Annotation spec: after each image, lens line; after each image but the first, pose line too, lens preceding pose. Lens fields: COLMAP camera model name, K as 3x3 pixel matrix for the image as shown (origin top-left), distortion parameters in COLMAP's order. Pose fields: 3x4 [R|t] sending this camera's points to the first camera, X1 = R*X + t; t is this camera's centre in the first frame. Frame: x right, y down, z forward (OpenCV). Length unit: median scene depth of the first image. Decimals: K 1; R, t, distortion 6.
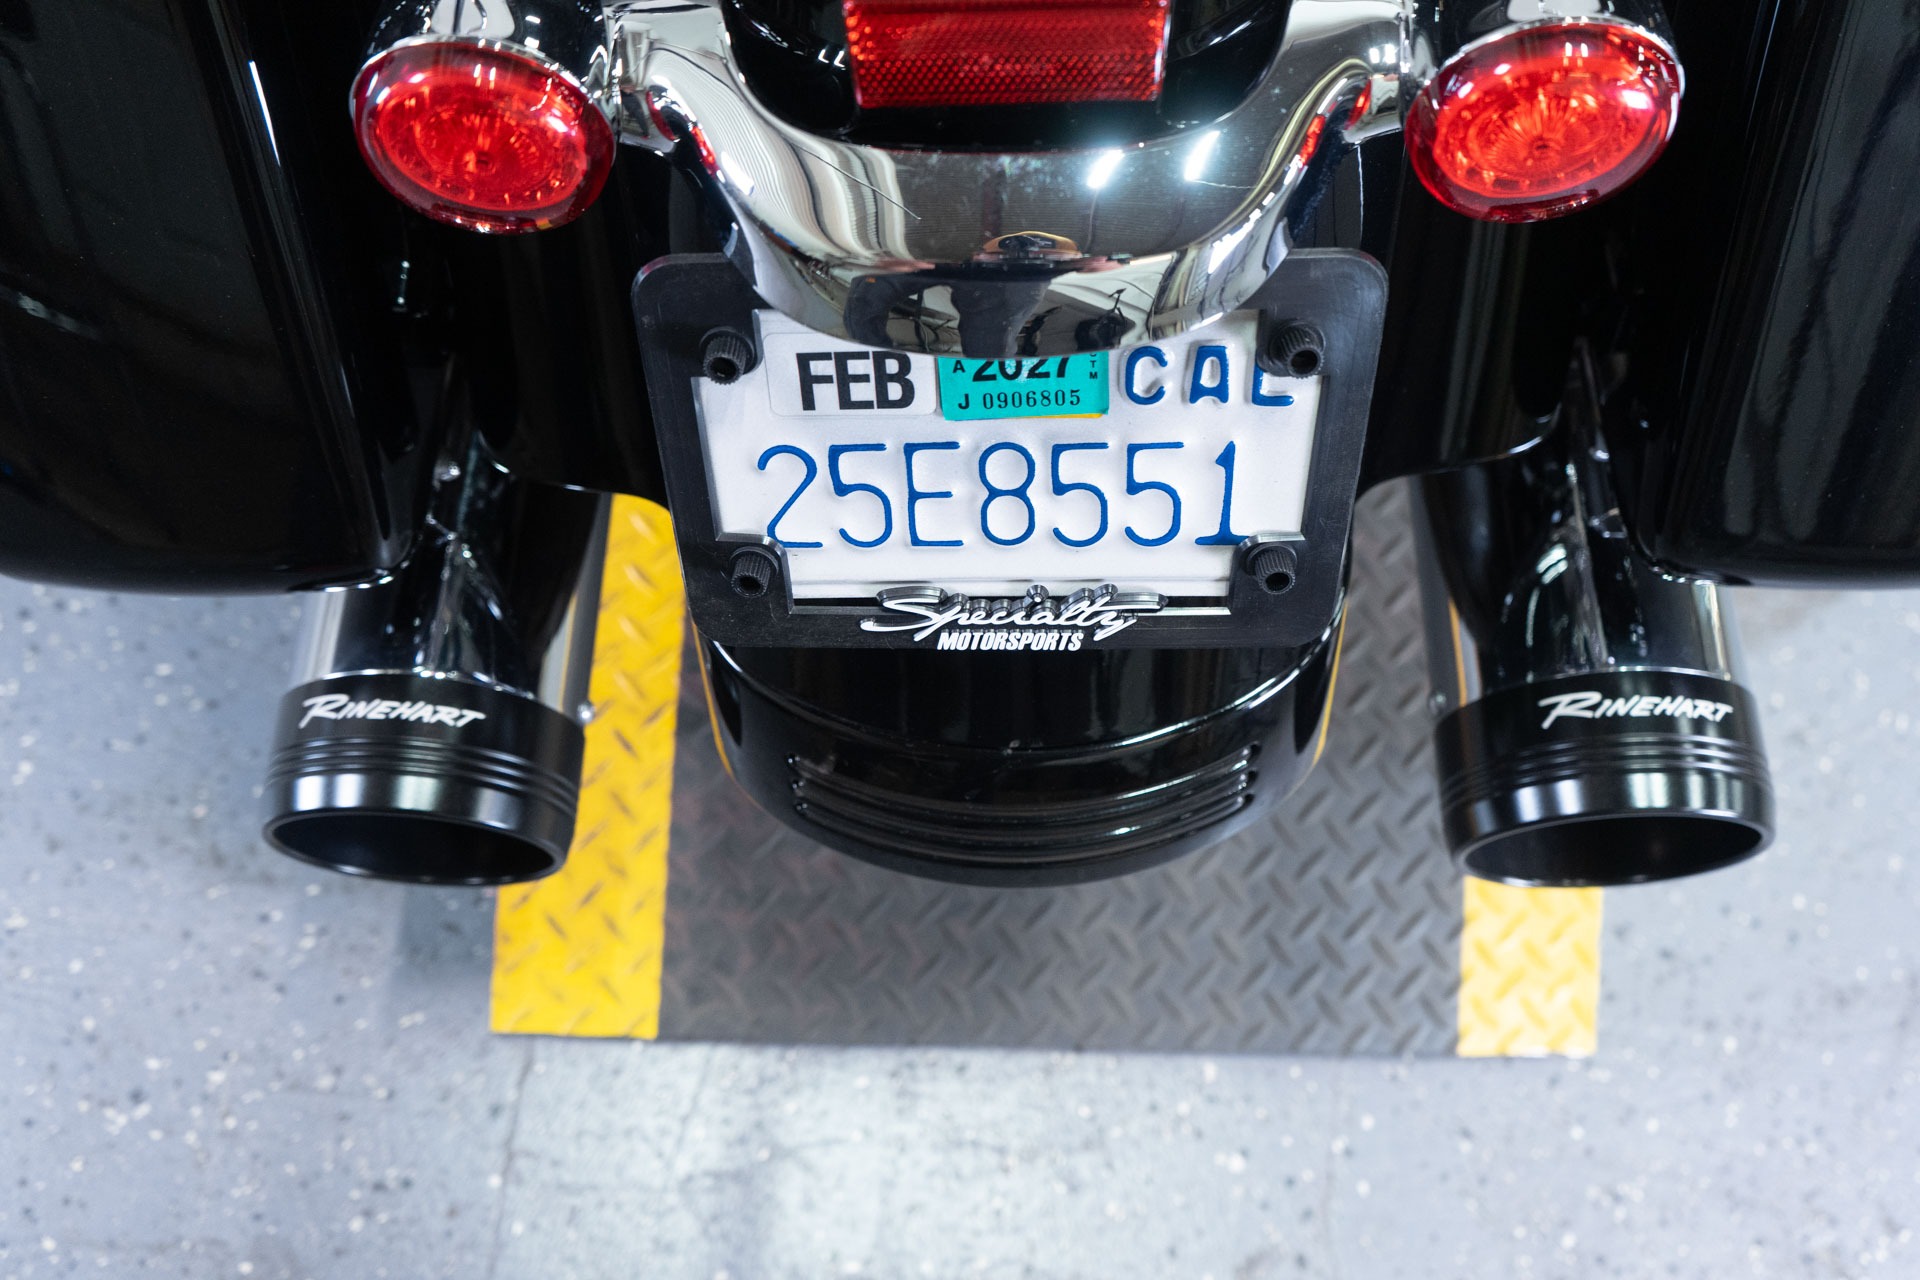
lens RADIAL K [[1591.3, 0, 958.2], [0, 1591.3, 645.3], [0, 0, 1]] dist [0.004920, 0.037045]
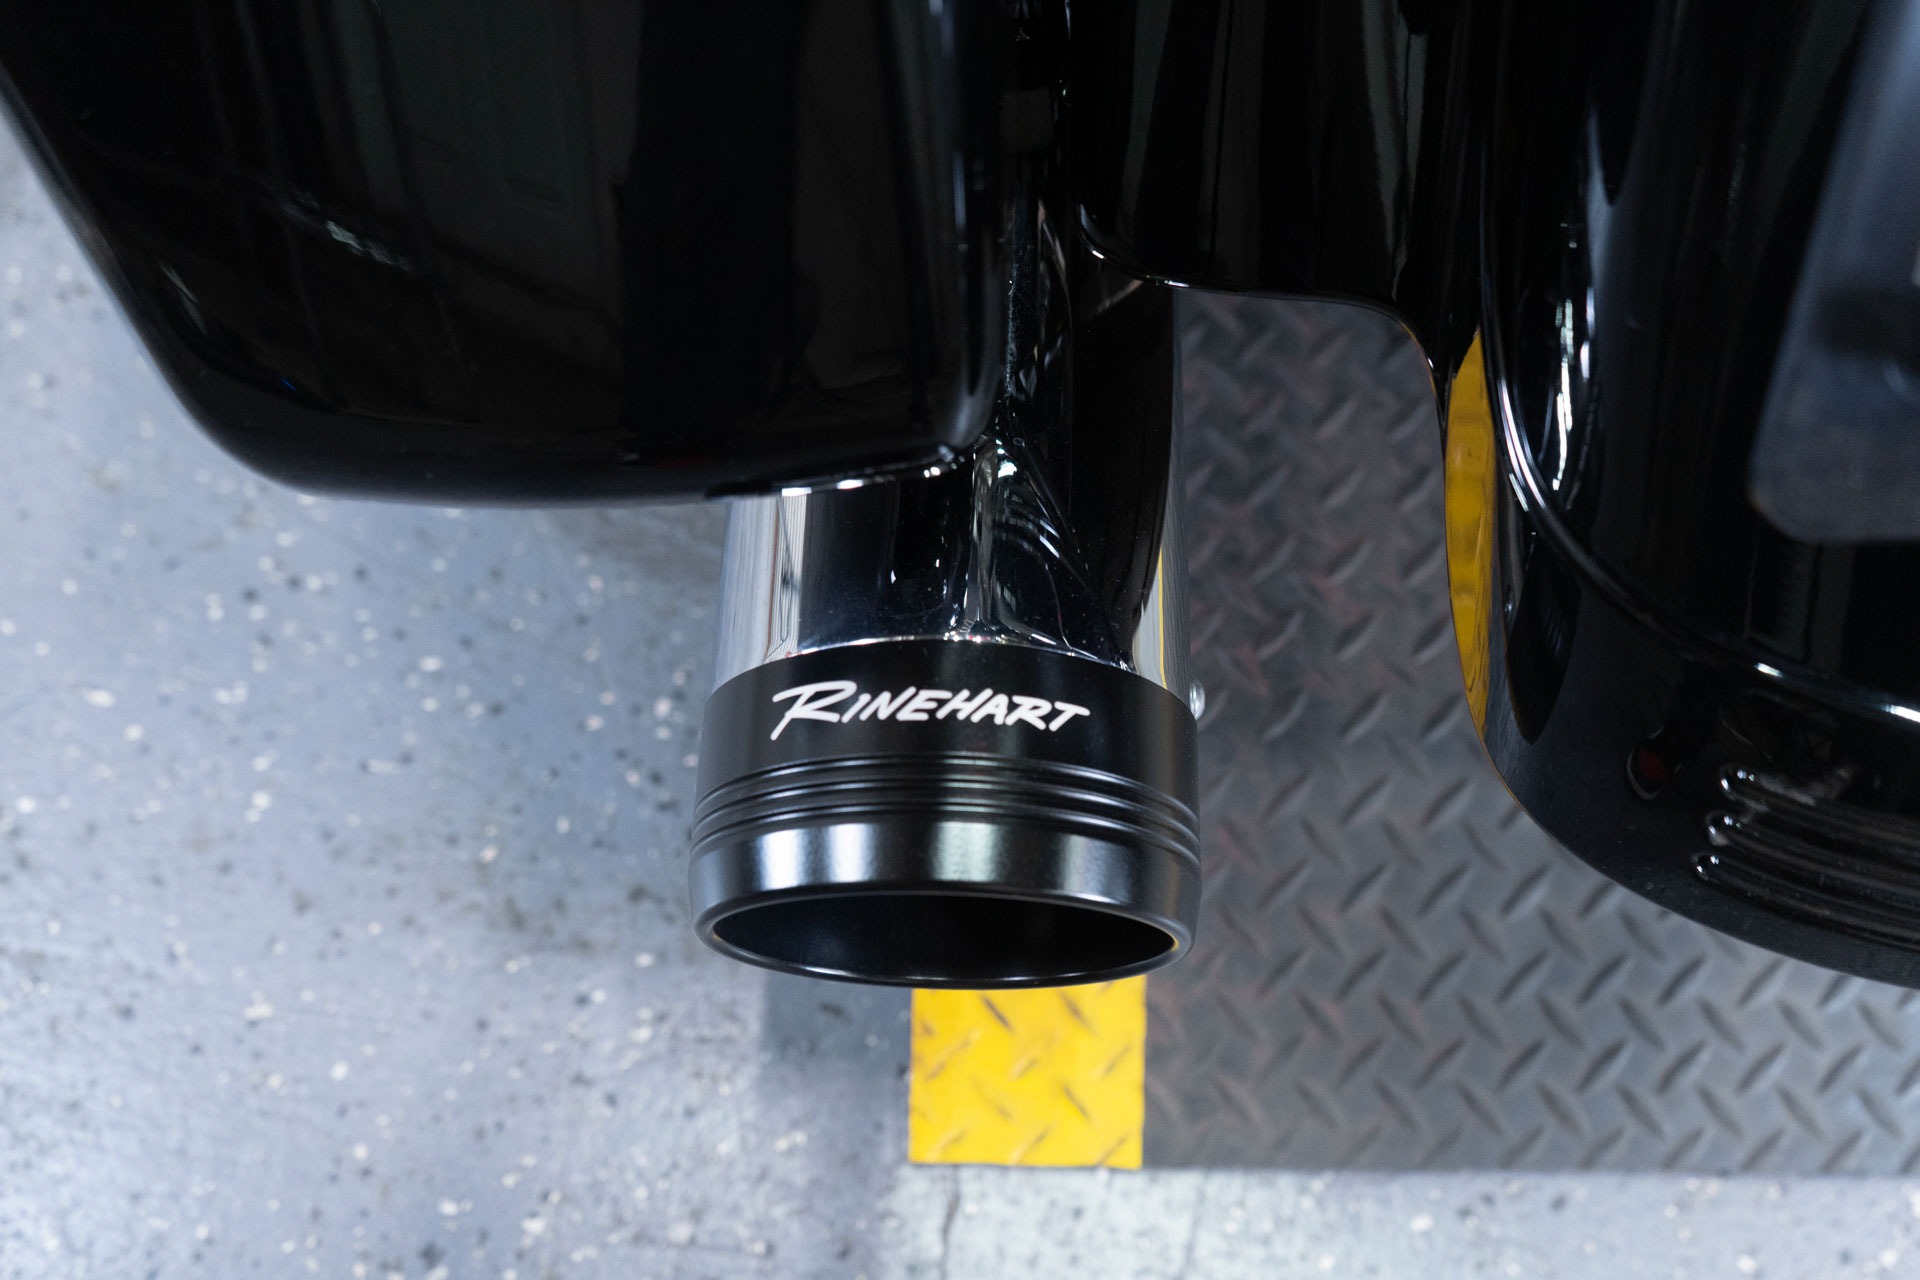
lens RADIAL K [[1591.3, 0, 964.2], [0, 1591.3, 637.6], [0, 0, 1]] dist [0.004920, 0.037045]
pose [[0.997082, -0.028859, -0.070678, -0.208337], [0.028832, 0.999583, -0.001404, 0.011831], [0.070689, -0.000637, 0.997498, 0.291840]]
